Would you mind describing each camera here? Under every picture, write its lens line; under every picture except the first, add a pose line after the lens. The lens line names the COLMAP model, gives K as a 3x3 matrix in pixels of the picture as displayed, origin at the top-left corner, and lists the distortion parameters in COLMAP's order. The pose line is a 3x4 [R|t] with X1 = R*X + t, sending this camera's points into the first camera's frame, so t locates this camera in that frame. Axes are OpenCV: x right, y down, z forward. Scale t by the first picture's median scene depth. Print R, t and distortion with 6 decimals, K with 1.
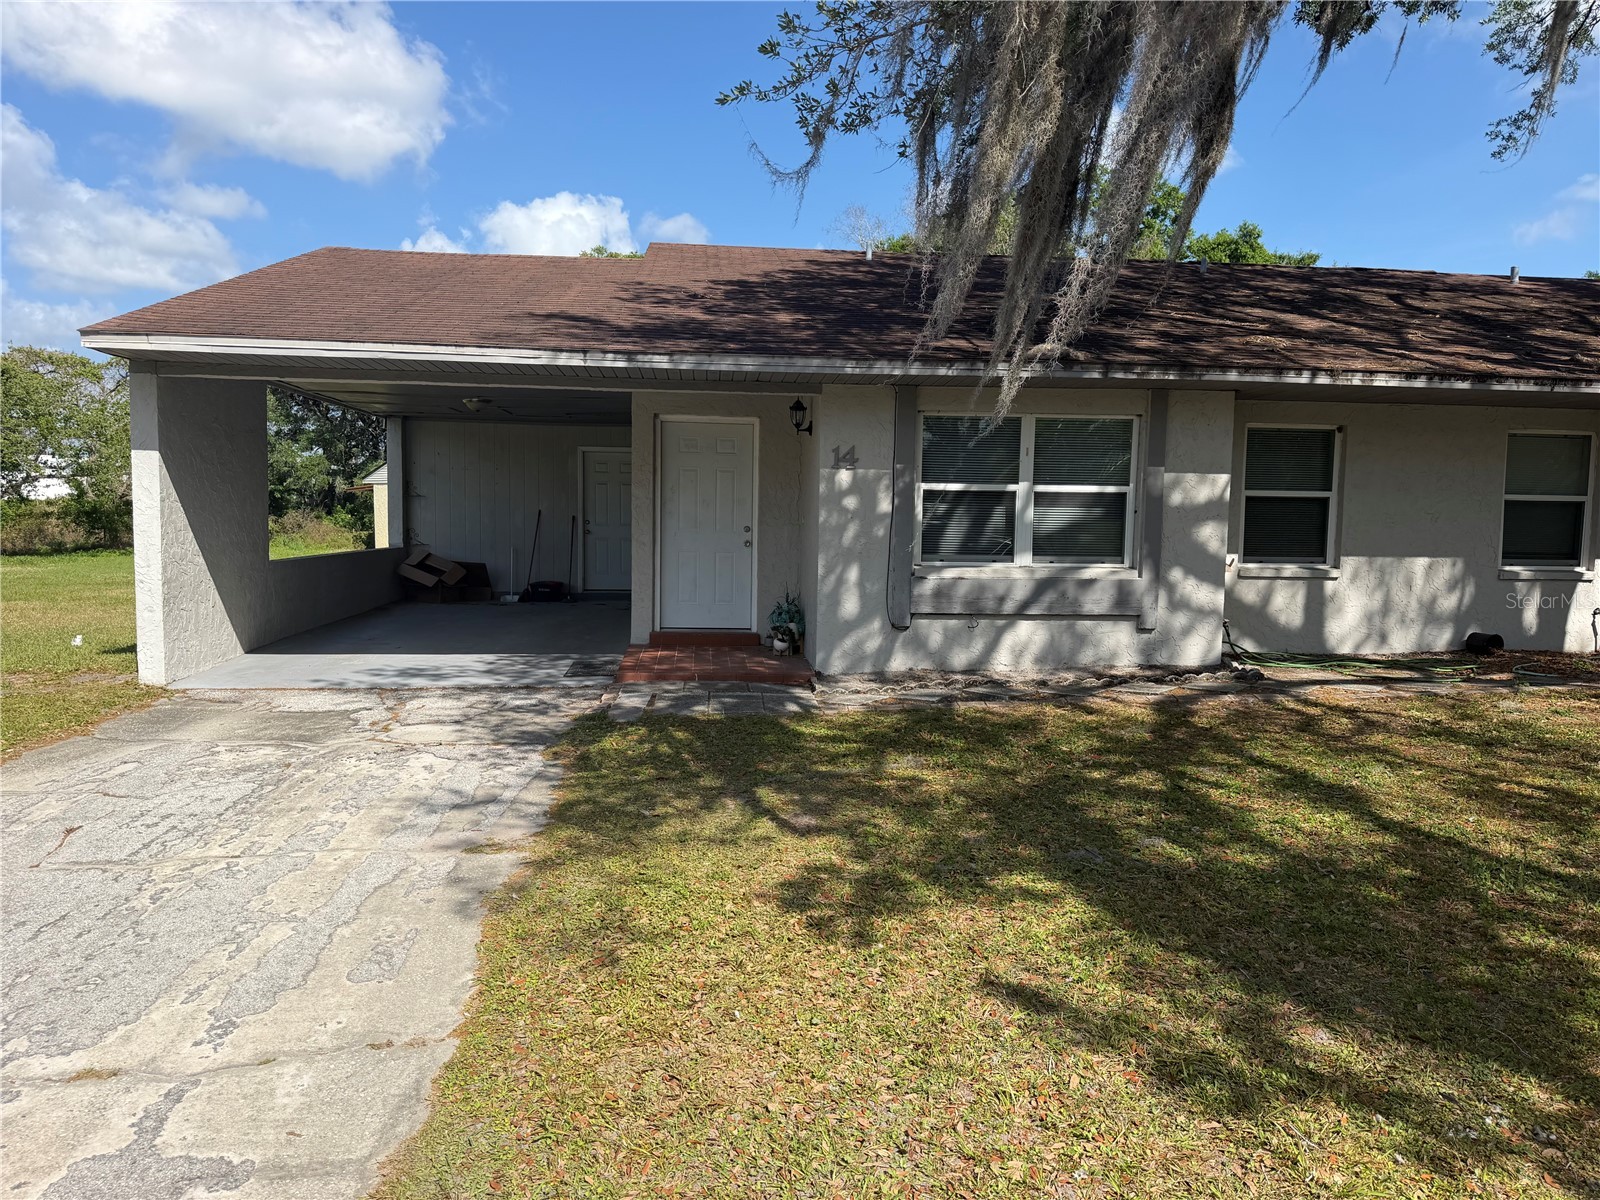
lens RADIAL K [[1110.7, 0, 800.0], [0, 1110.7, 600.0], [0, 0, 1]] dist [0.097885, -0.147858]
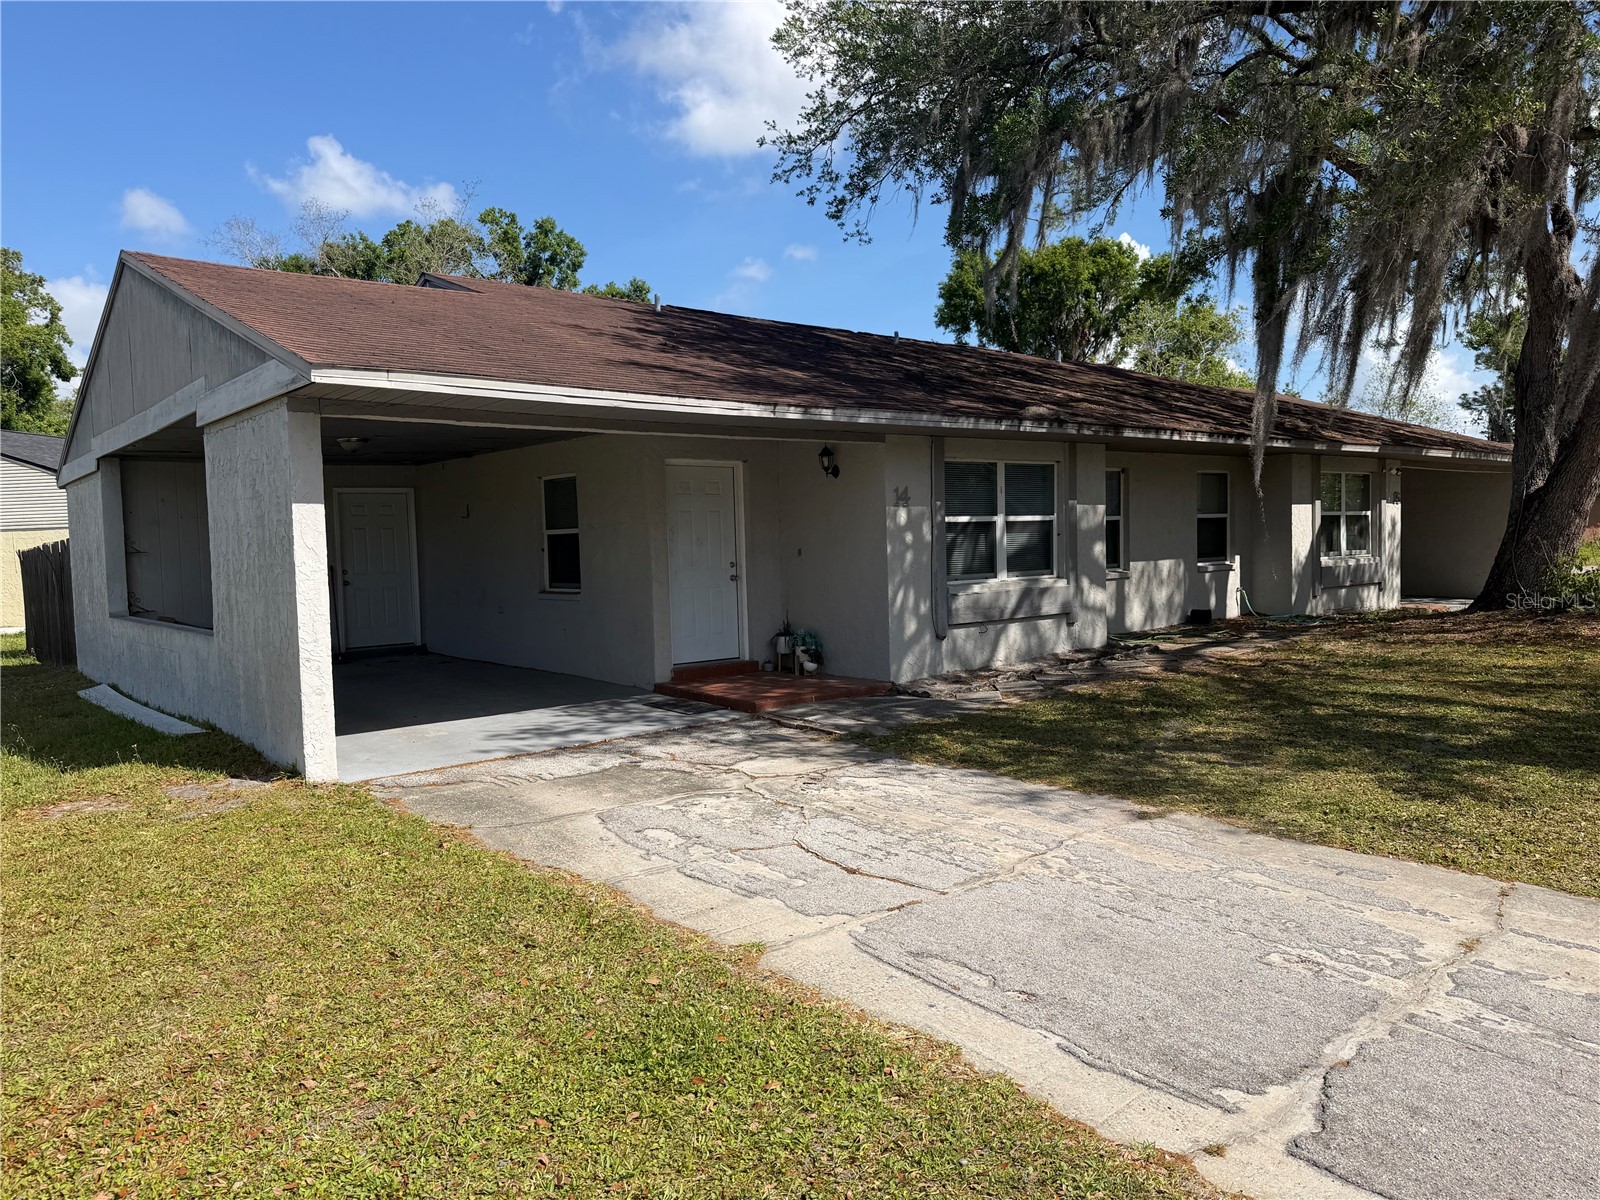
lens RADIAL K [[1110.7, 0, 800.0], [0, 1110.7, 600.0], [0, 0, 1]] dist [0.097885, -0.147858]
pose [[0.826525, -0.069850, 0.558549, -0.699393], [0.085711, 0.996317, -0.002239, -0.025972], [-0.556336, 0.049724, 0.829468, 0.091873]]
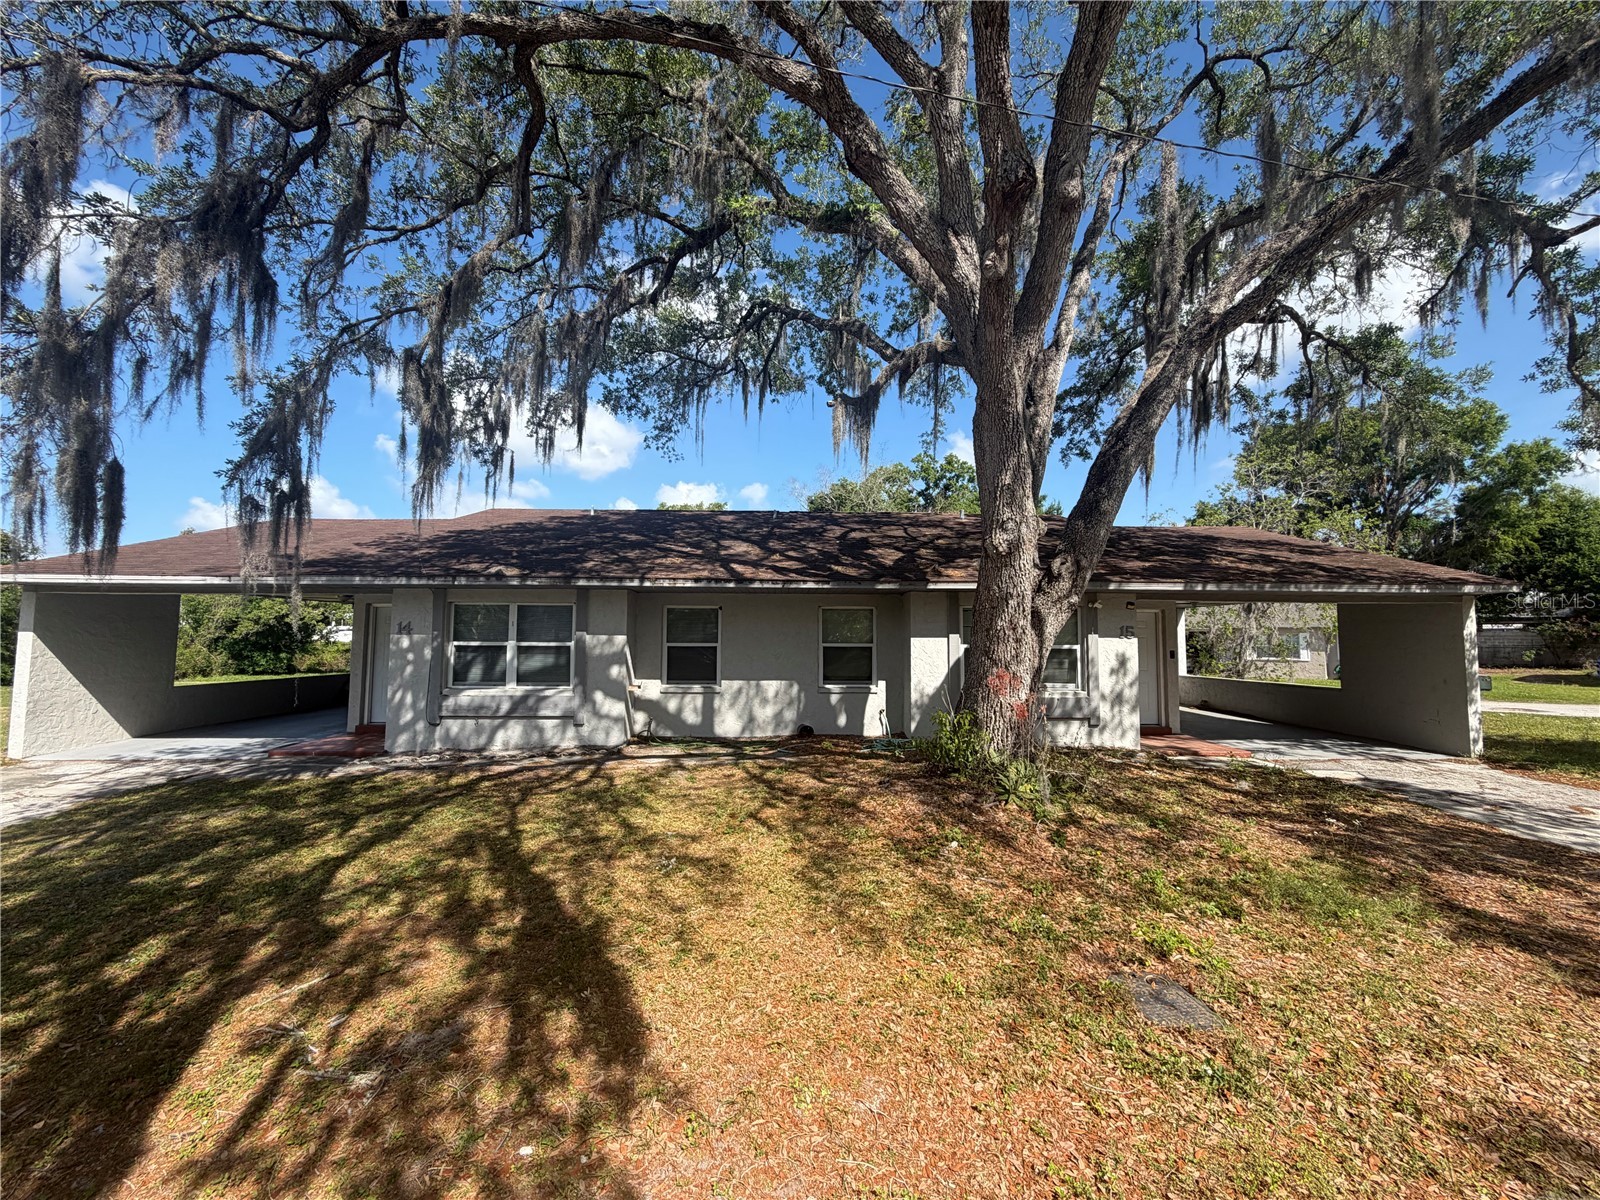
lens RADIAL K [[633.1, 0, 798.0], [0, 633.1, 599.0], [0, 0, 1]] dist [0.000734, 0.000165]
pose [[0.997629, -0.017430, -0.066585, 0.726741], [0.007694, 0.989582, -0.143763, -0.024799], [0.068397, 0.142909, 0.987370, 0.032256]]
